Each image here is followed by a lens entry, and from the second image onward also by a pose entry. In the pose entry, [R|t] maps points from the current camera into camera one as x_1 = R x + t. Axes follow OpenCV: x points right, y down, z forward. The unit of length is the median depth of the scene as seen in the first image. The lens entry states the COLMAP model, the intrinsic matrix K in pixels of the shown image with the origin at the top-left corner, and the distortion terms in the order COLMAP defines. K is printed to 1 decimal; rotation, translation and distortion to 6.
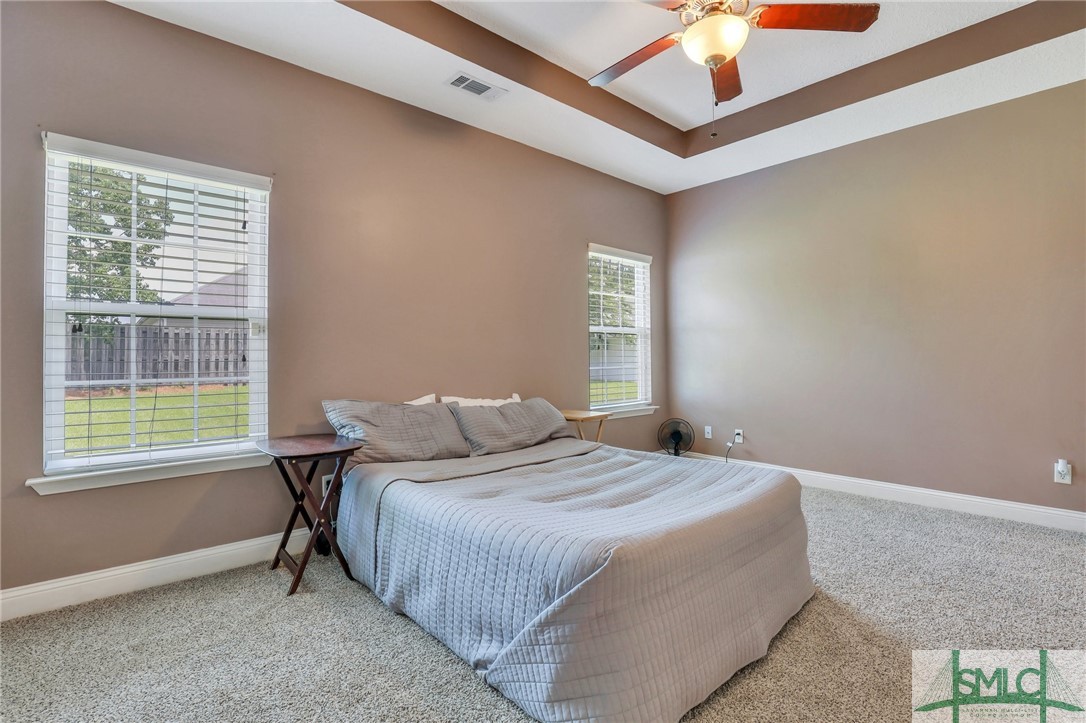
lens RADIAL K [[675.7, 0, 543.0], [0, 675.7, 344.1], [0, 0, 1]] dist [-0.001115, 0.000359]
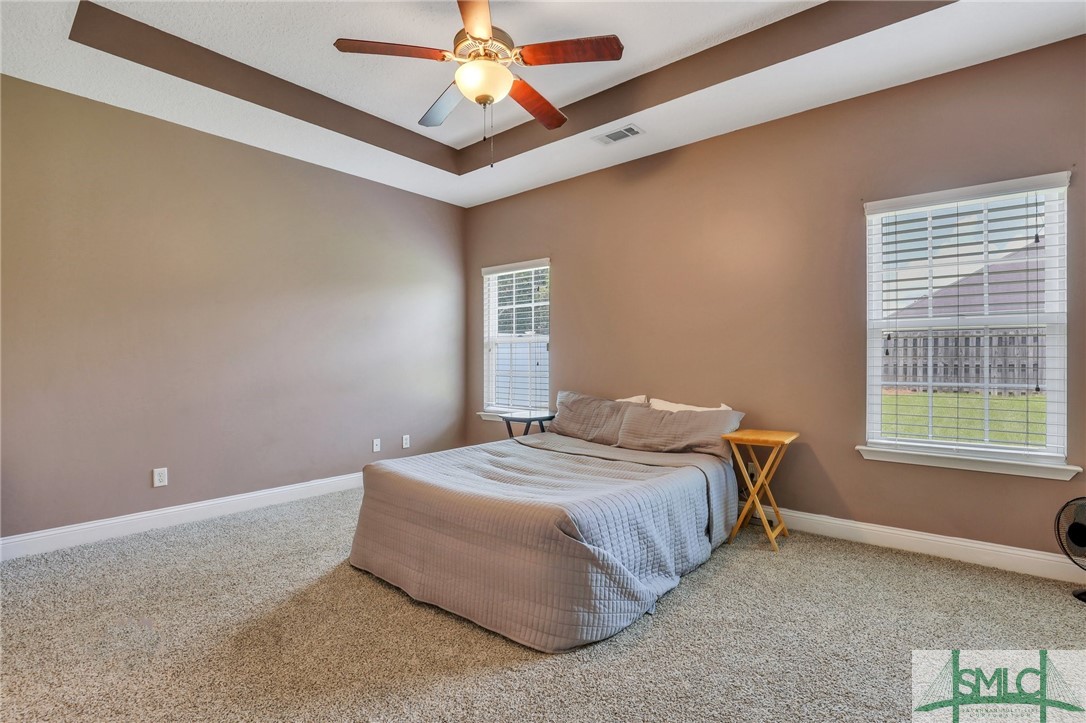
lens RADIAL K [[499.5, 0, 548.1], [0, 499.5, 360.2], [0, 0, 1]] dist [-0.031244, -0.000354]
pose [[0.013095, 0.001251, -0.999913, 0.313037], [0.011596, 0.999932, 0.001403, 0.004603], [0.999847, -0.011614, 0.013079, 0.356899]]
